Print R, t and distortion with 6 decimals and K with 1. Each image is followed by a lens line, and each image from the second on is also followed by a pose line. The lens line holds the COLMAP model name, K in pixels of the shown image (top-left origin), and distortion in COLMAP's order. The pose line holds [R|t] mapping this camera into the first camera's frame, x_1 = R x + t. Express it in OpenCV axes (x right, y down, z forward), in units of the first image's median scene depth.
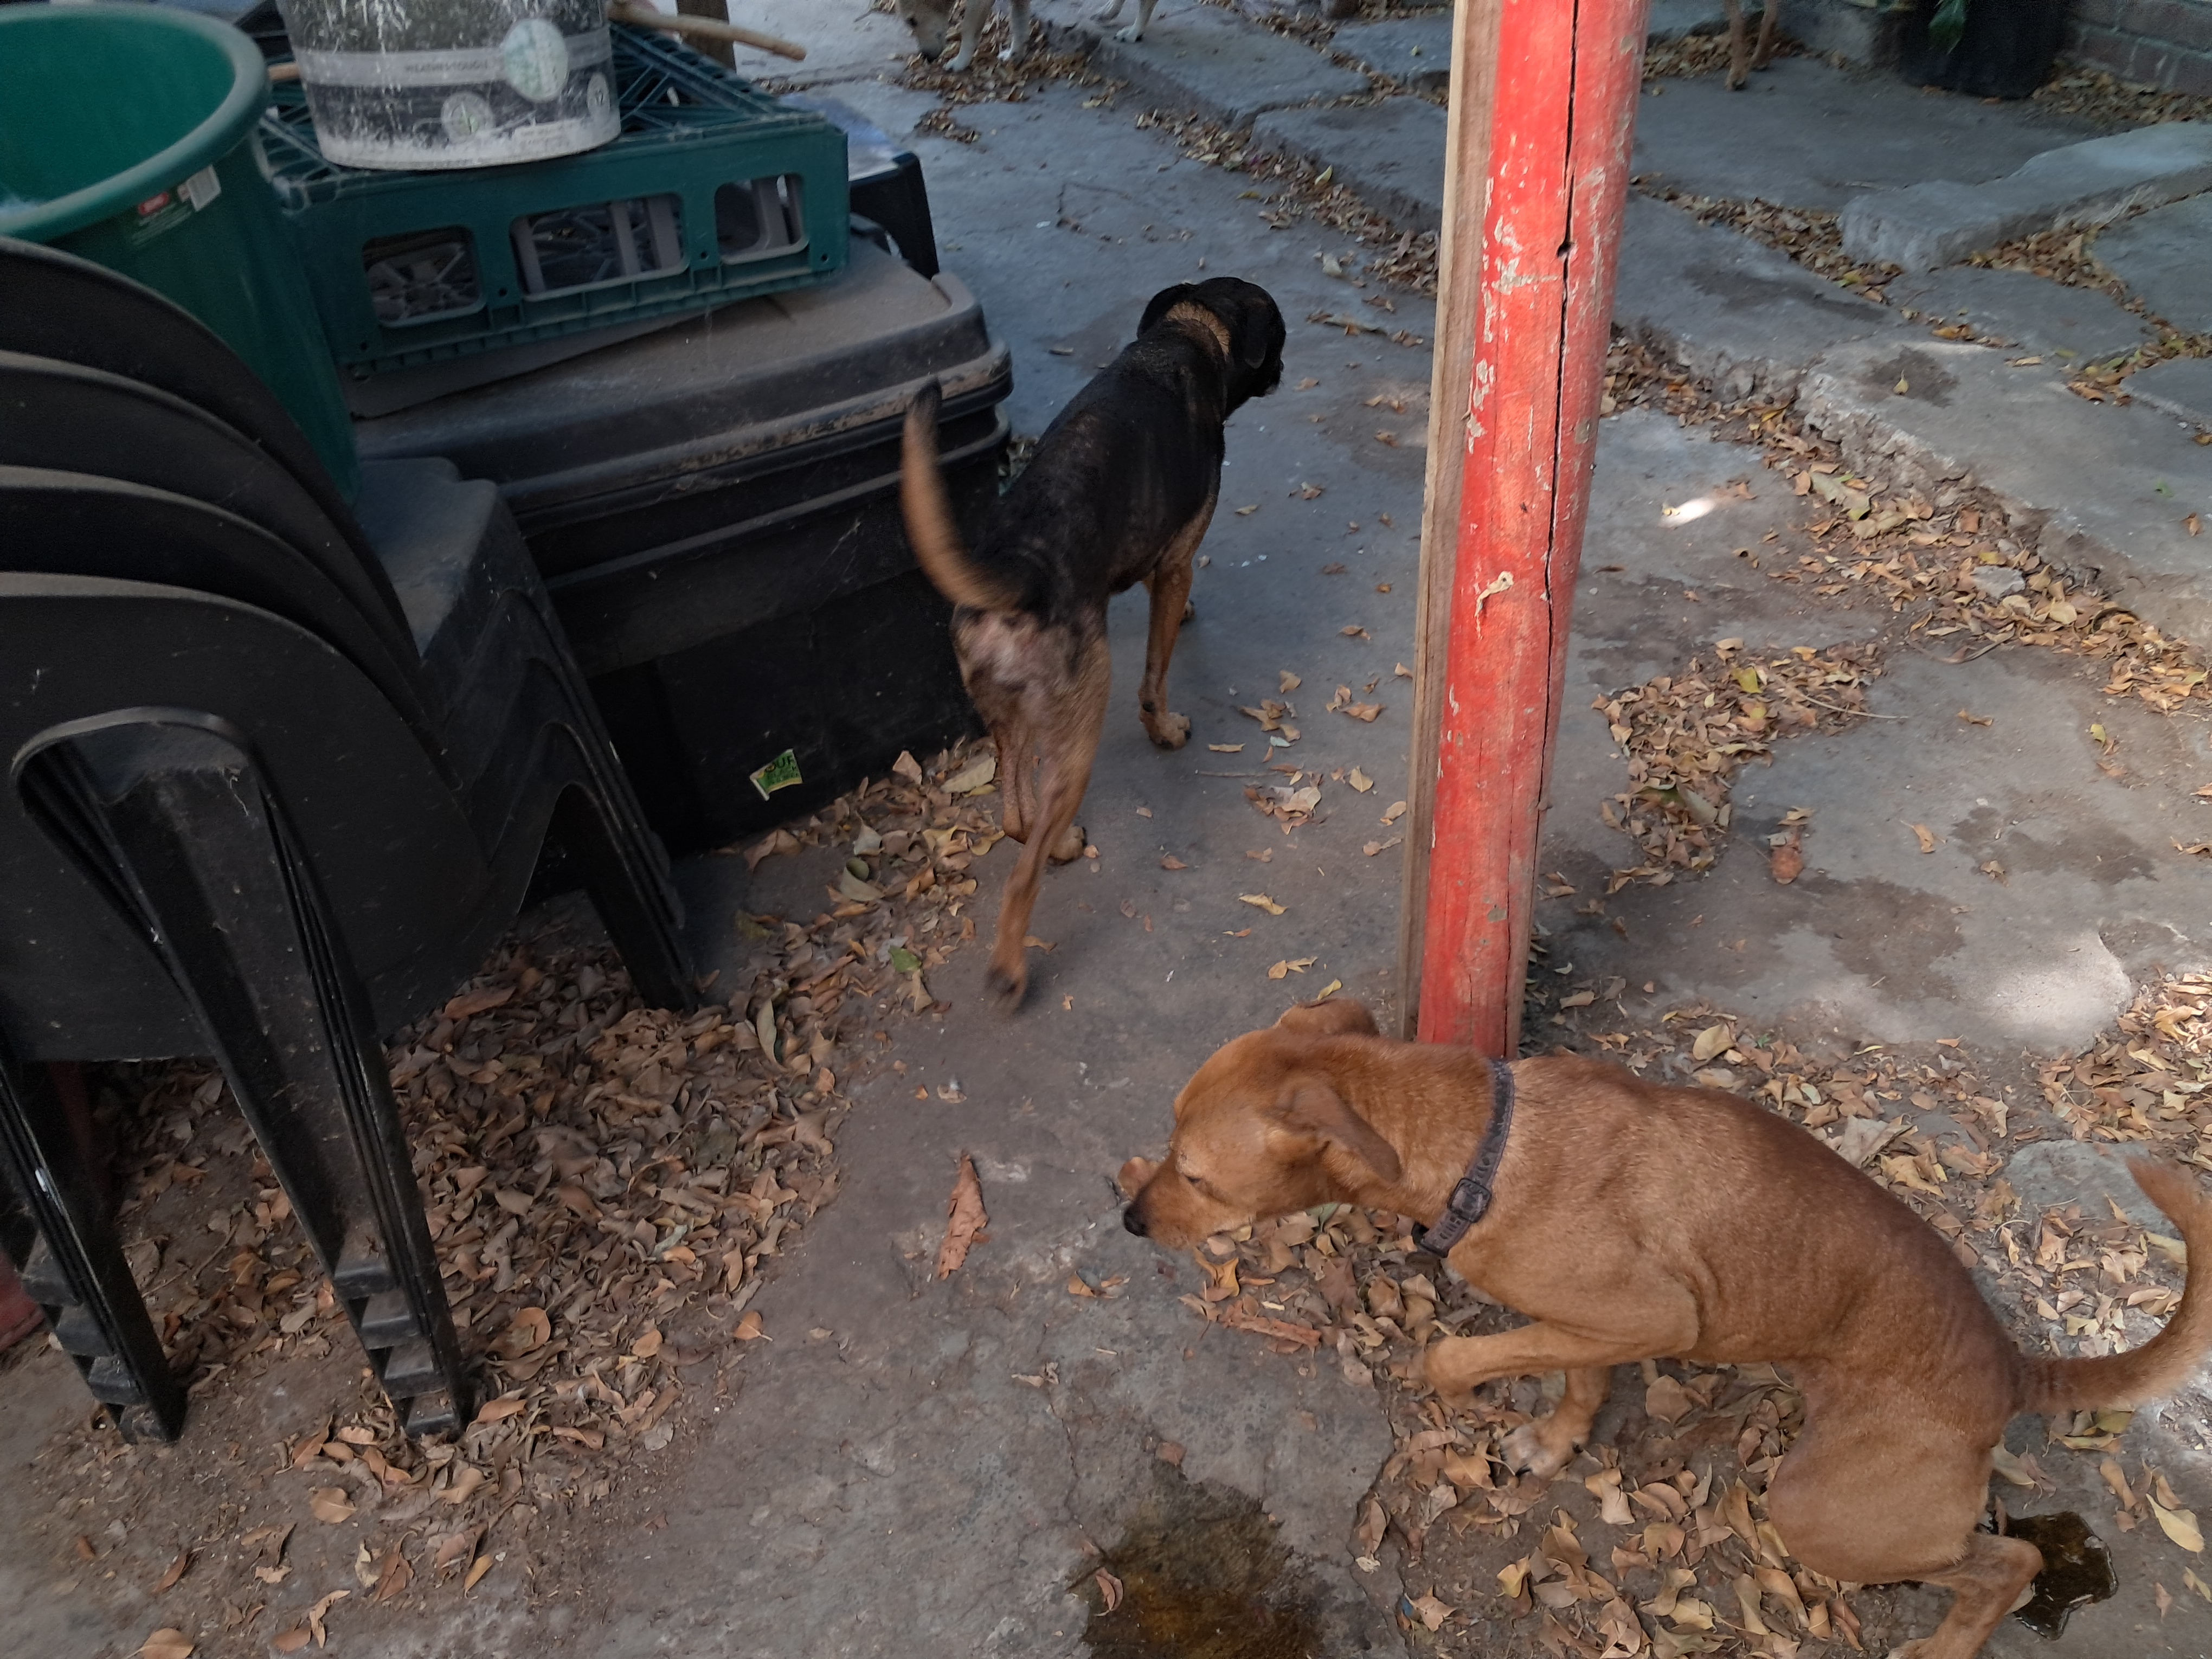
lens RADIAL K [[1758.1, 0, 1099.8], [0, 1758.1, 810.0], [0, 0, 1]] dist [0.034411, -0.033871]
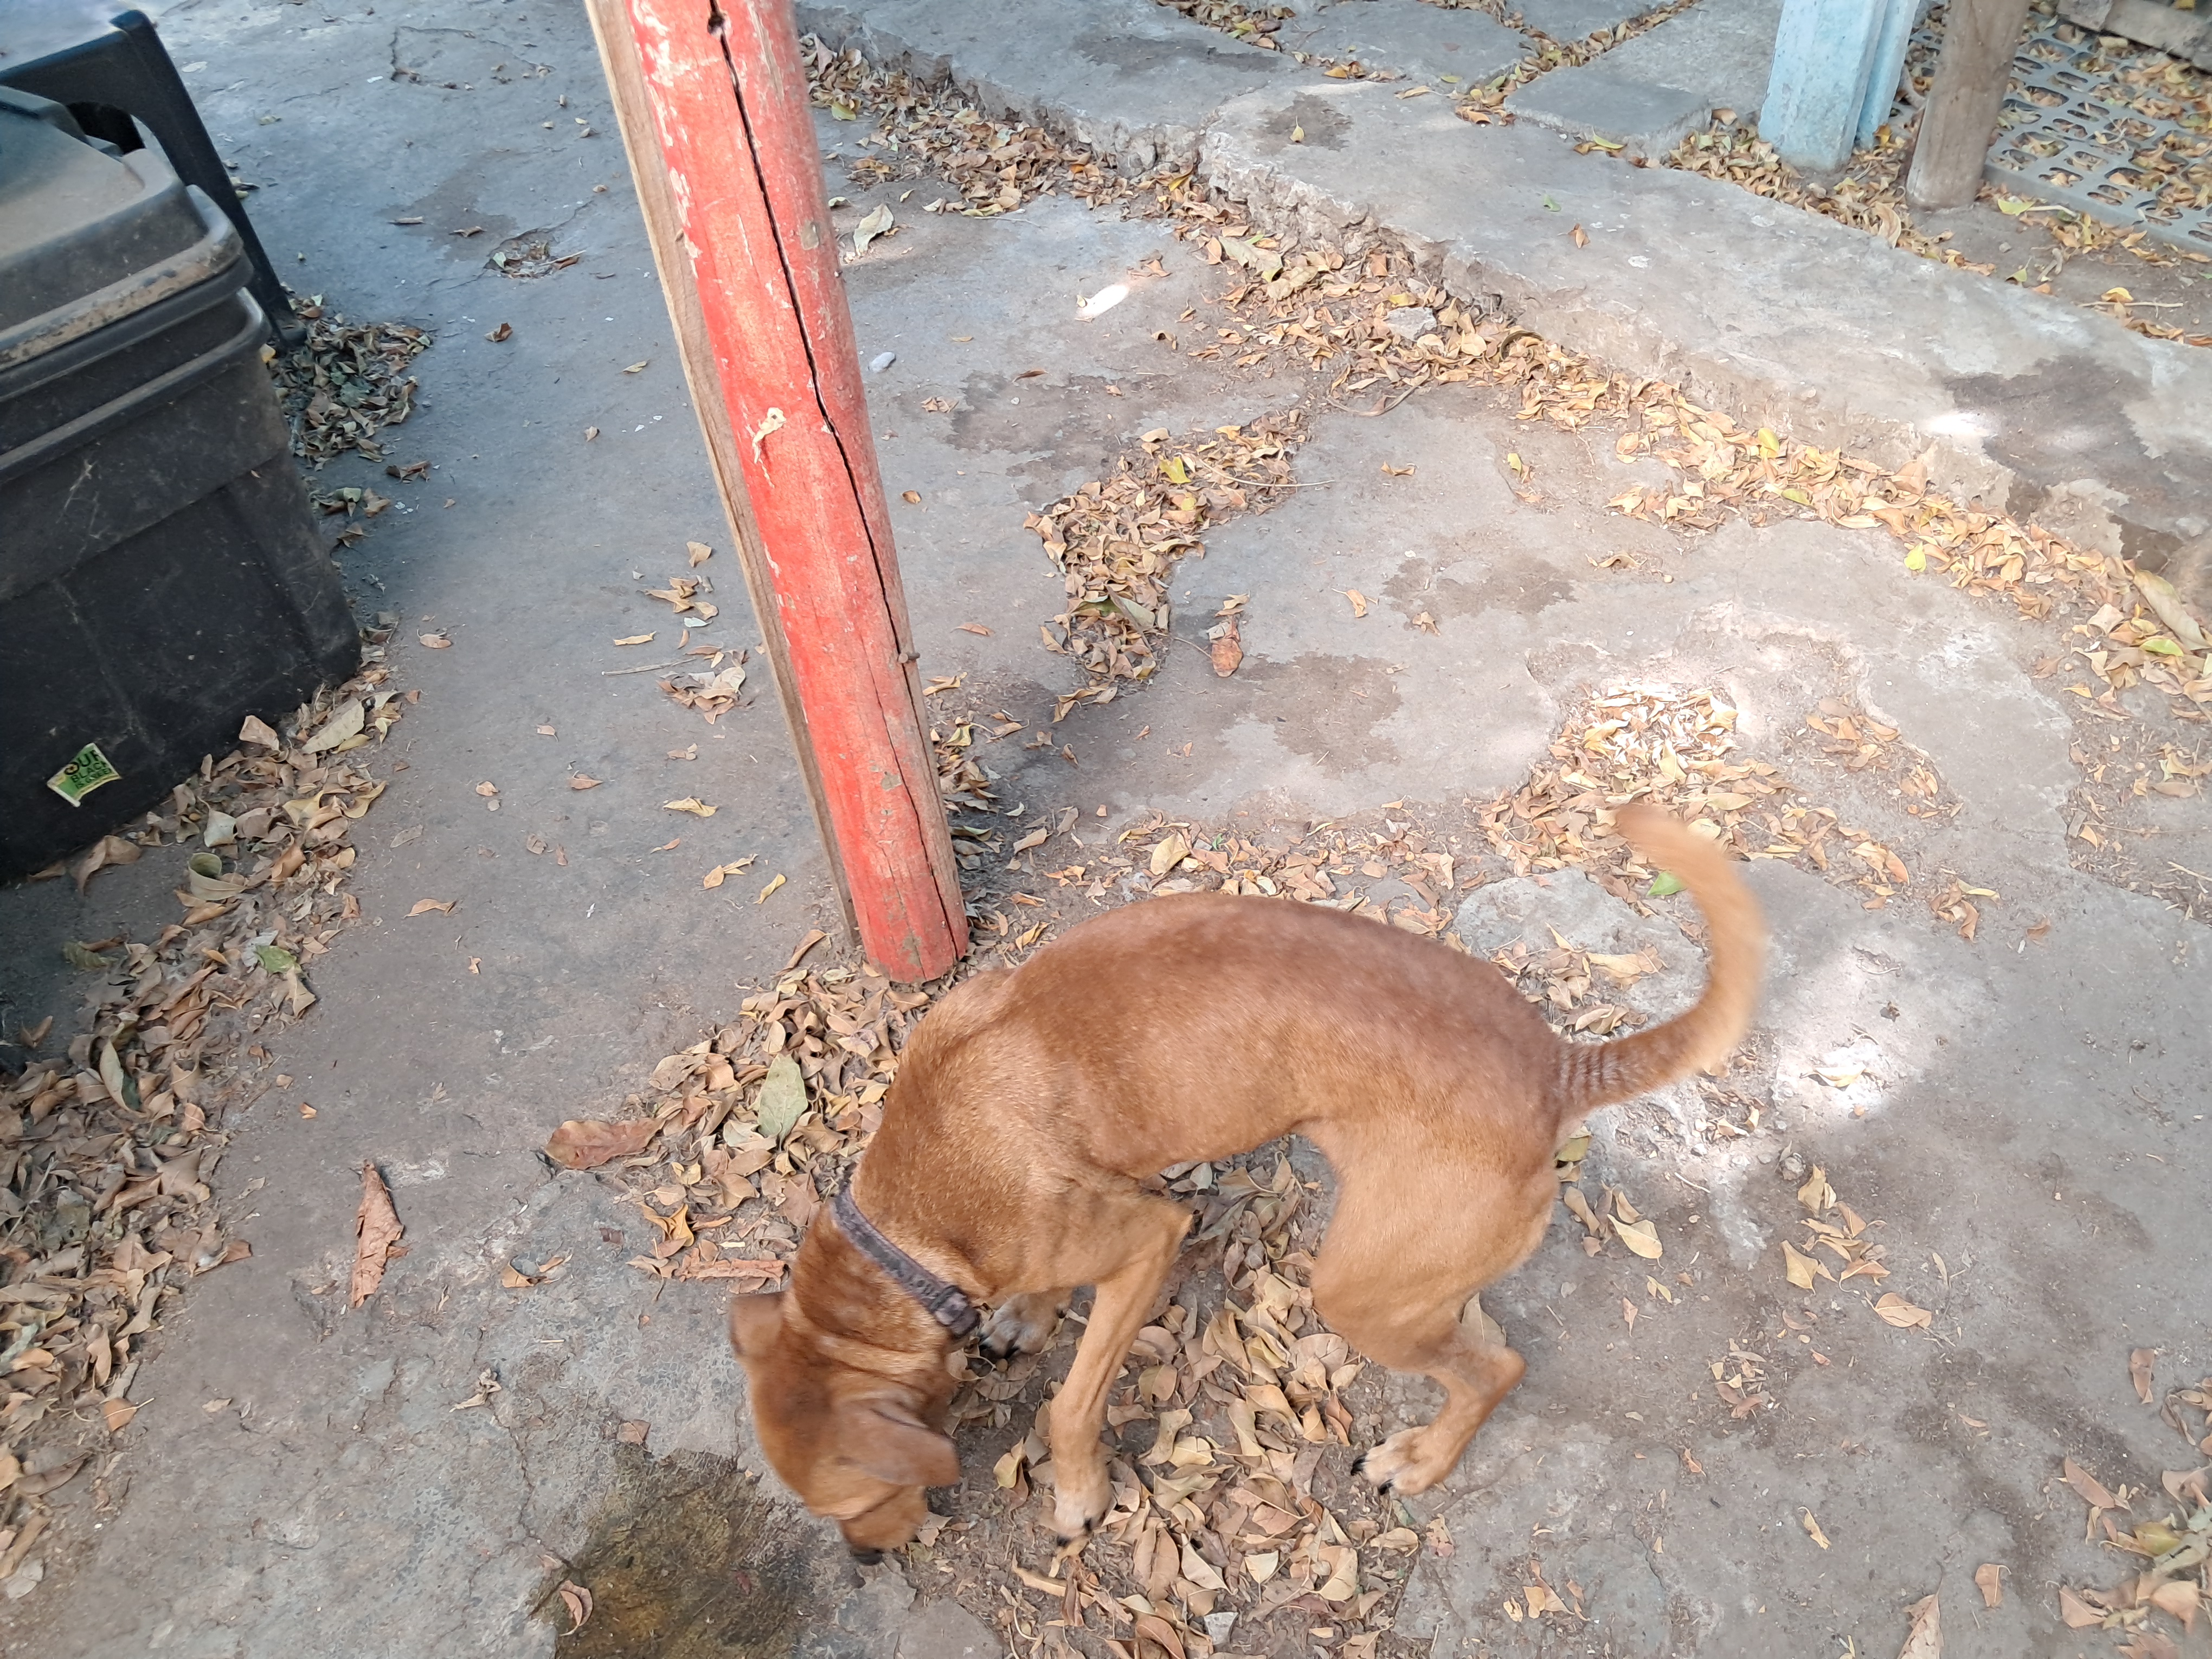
lens RADIAL K [[1758.1, 0, 1108.4], [0, 1758.1, 814.4], [0, 0, 1]] dist [0.034411, -0.033871]
pose [[0.962530, -0.206275, 0.176029, 0.150027], [0.189653, 0.976035, 0.106715, 0.000977], [-0.193823, -0.069332, 0.978584, 0.067659]]
